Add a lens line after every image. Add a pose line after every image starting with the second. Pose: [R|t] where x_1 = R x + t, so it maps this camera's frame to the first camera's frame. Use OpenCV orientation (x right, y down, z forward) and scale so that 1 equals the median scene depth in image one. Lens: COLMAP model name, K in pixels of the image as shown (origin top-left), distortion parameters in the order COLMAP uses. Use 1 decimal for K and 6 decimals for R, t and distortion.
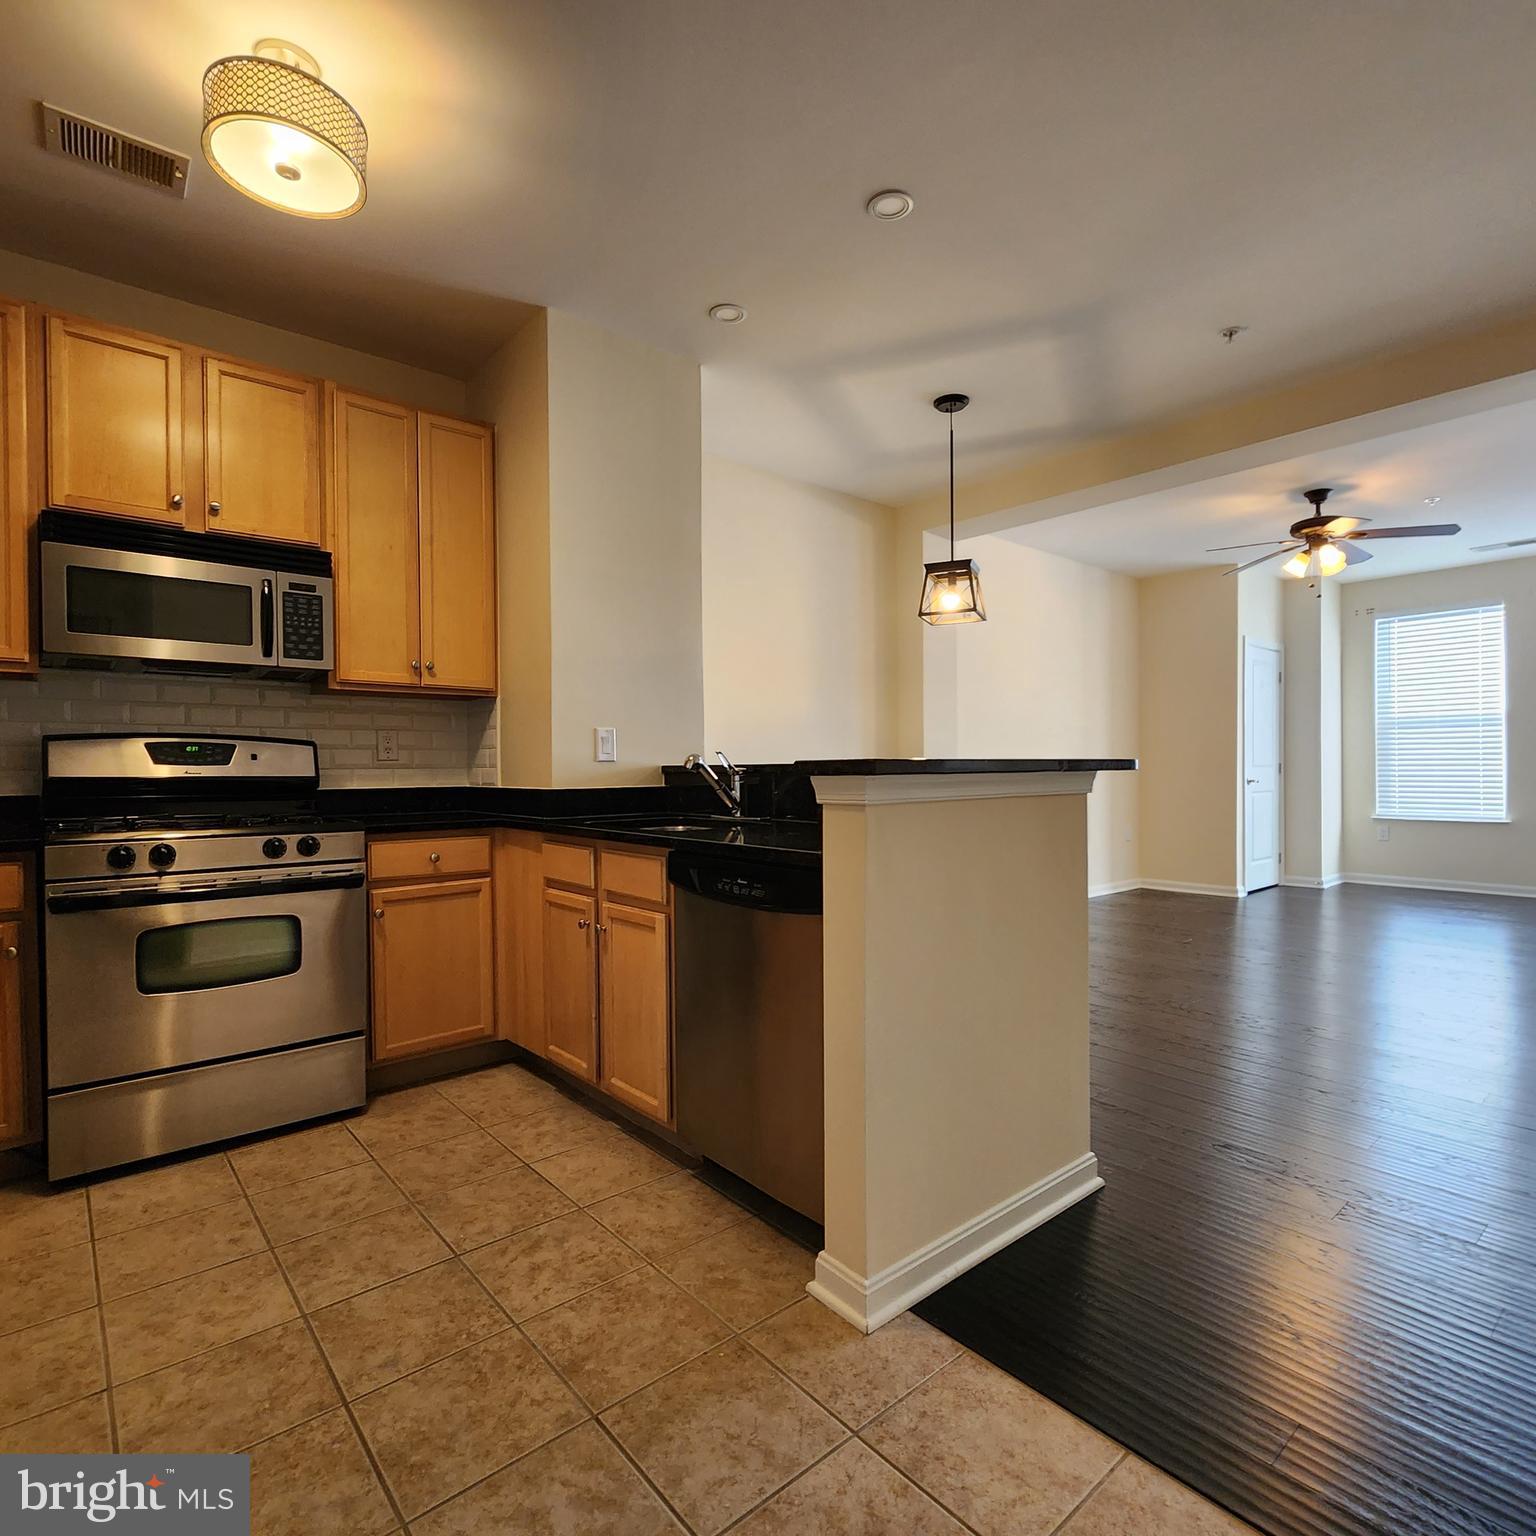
lens RADIAL K [[847.3, 0, 762.1], [0, 847.3, 763.8], [0, 0, 1]] dist [0.010024, -0.006324]
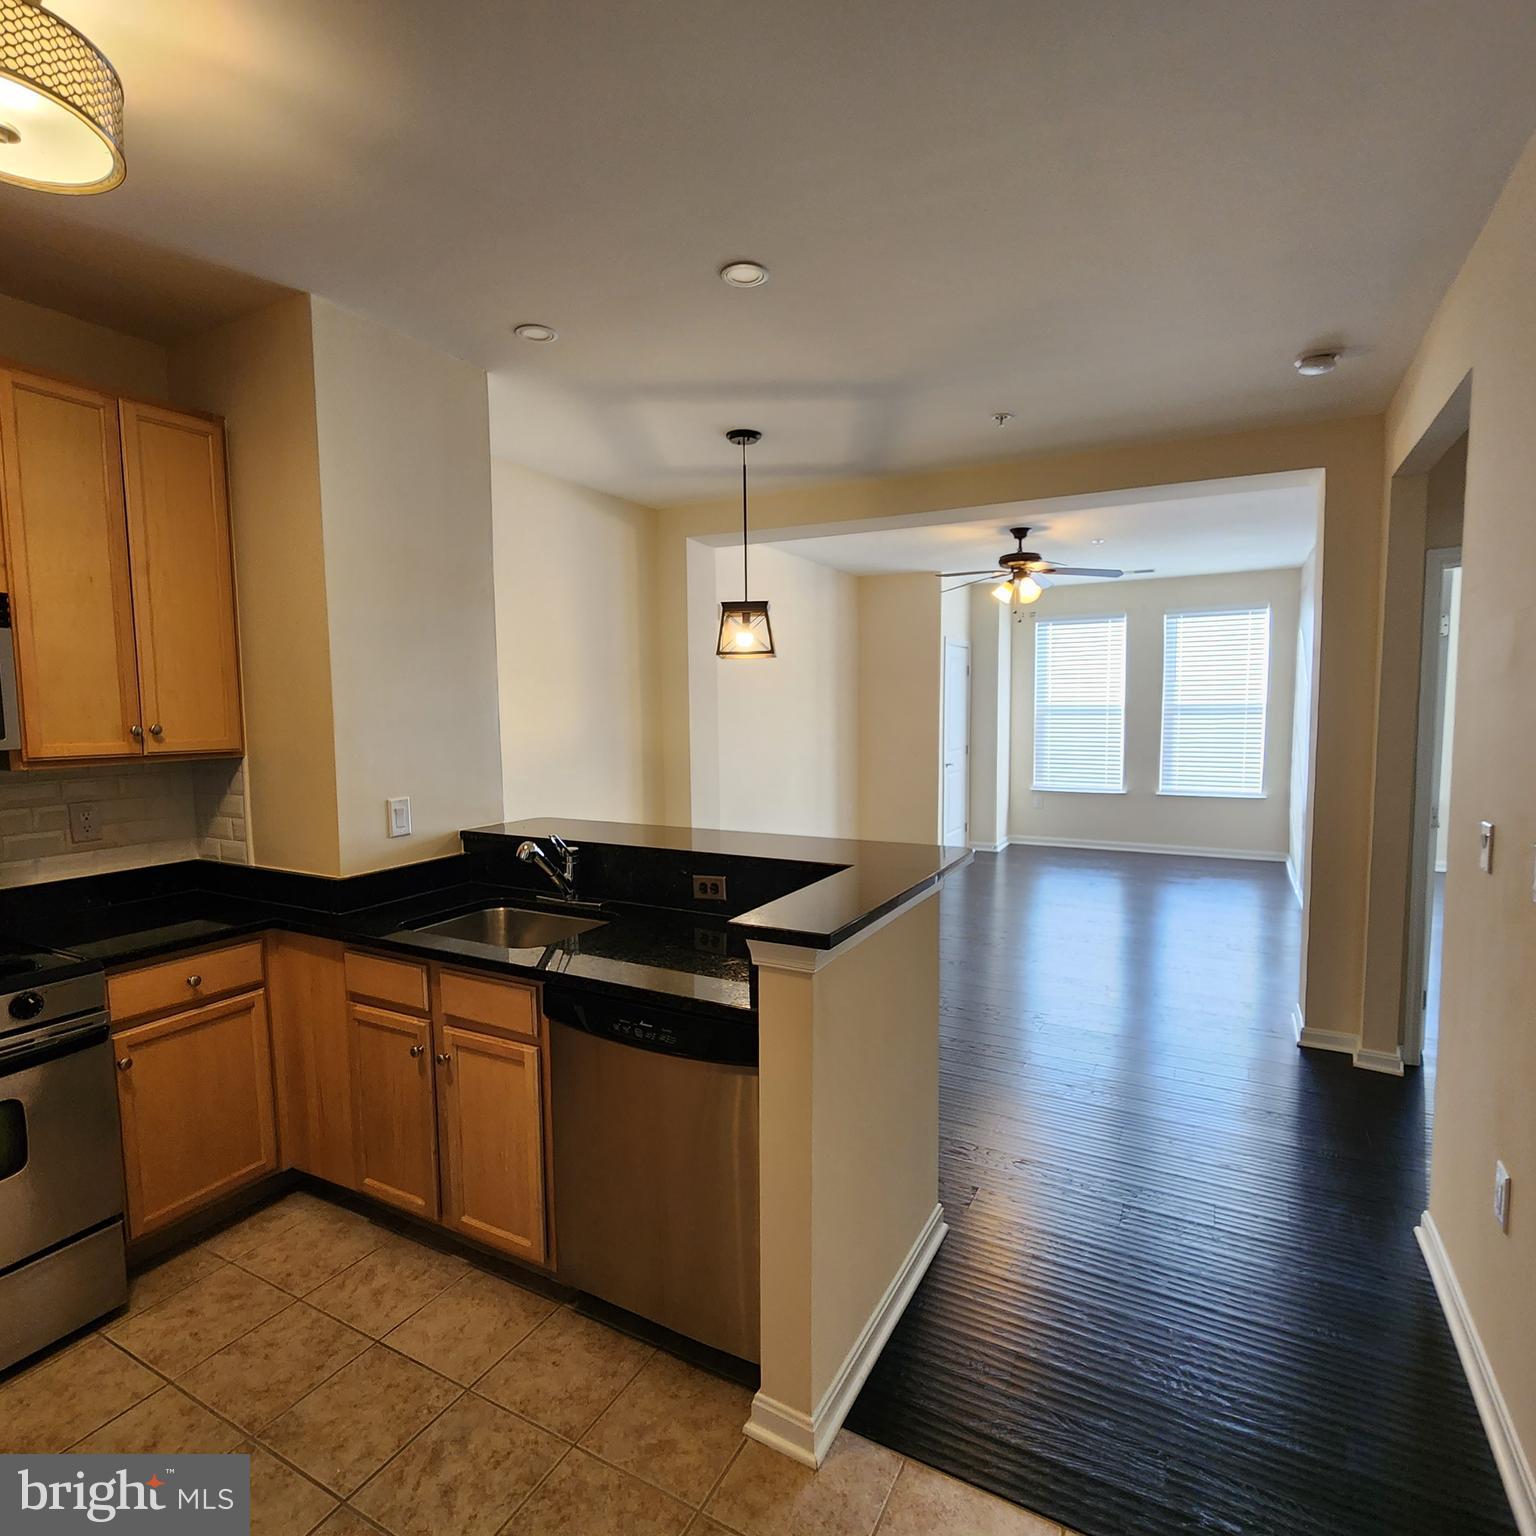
lens RADIAL K [[847.3, 0, 770.2], [0, 847.3, 775.0], [0, 0, 1]] dist [0.010024, -0.006324]
pose [[0.933582, -0.029751, 0.357126, -0.154372], [0.002265, 0.997018, 0.077135, -0.147123], [-0.358356, -0.071203, 0.930866, 0.055614]]
